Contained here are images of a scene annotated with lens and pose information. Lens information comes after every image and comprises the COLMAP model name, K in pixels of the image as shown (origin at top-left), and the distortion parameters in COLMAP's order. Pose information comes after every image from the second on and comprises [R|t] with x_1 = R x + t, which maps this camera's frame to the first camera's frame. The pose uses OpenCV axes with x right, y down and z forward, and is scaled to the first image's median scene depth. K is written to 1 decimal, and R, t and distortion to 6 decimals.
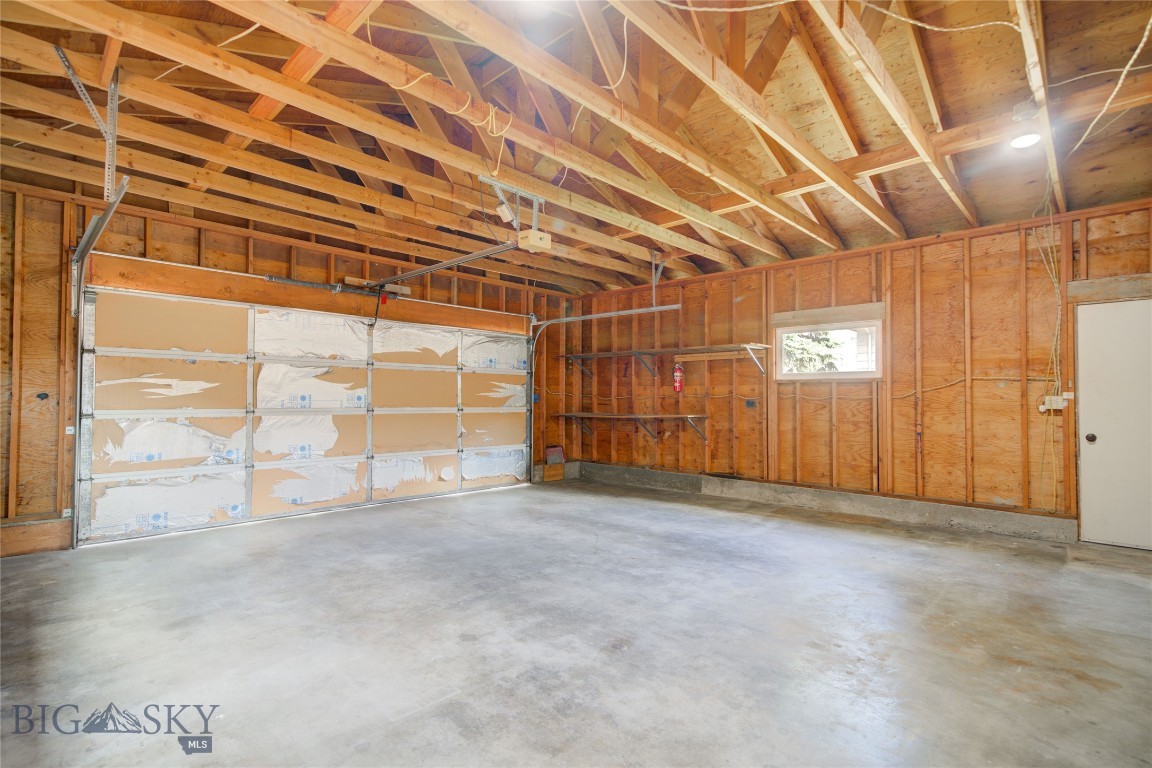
lens RADIAL K [[532.8, 0, 576.4], [0, 532.8, 386.1], [0, 0, 1]] dist [-0.001241, 0.001424]
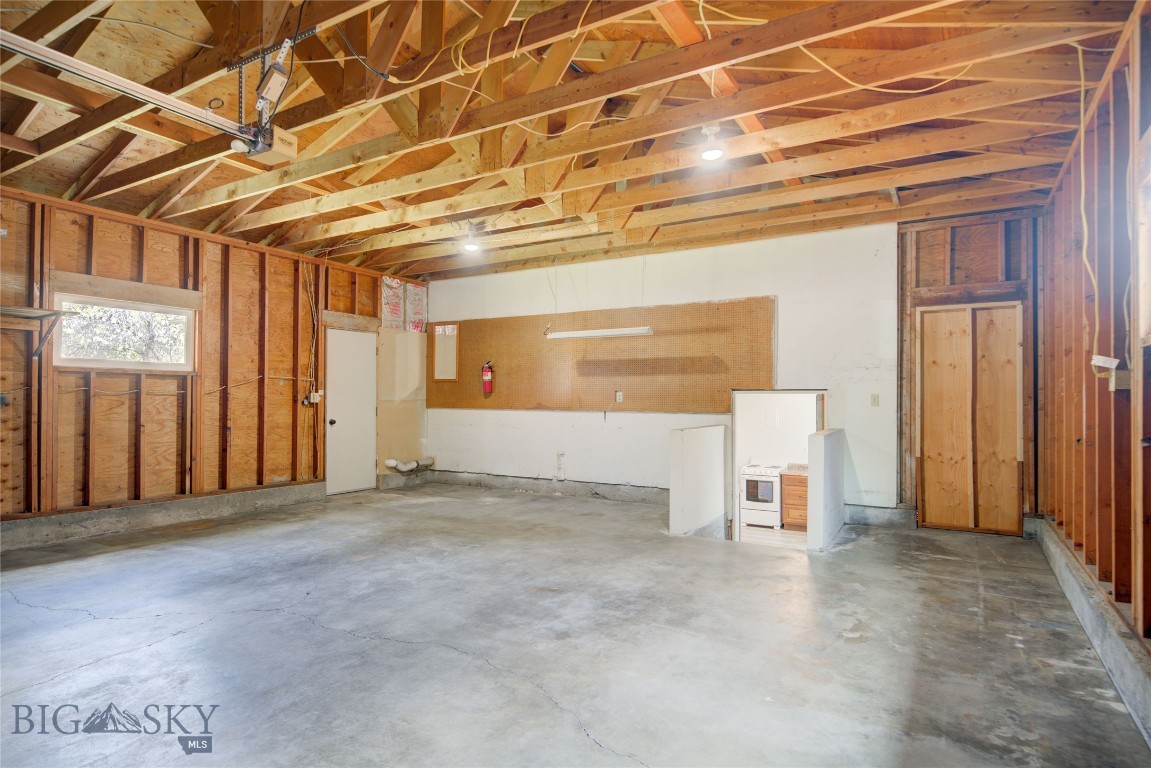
lens RADIAL K [[587.9, 0, 577.9], [0, 587.9, 388.9], [0, 0, 1]] dist [-0.001283, 0.000508]
pose [[-0.186857, 0.011062, 0.982325, -1.135588], [-0.029175, 0.999433, -0.016805, 0.024471], [-0.981954, -0.031800, -0.186428, 1.045981]]
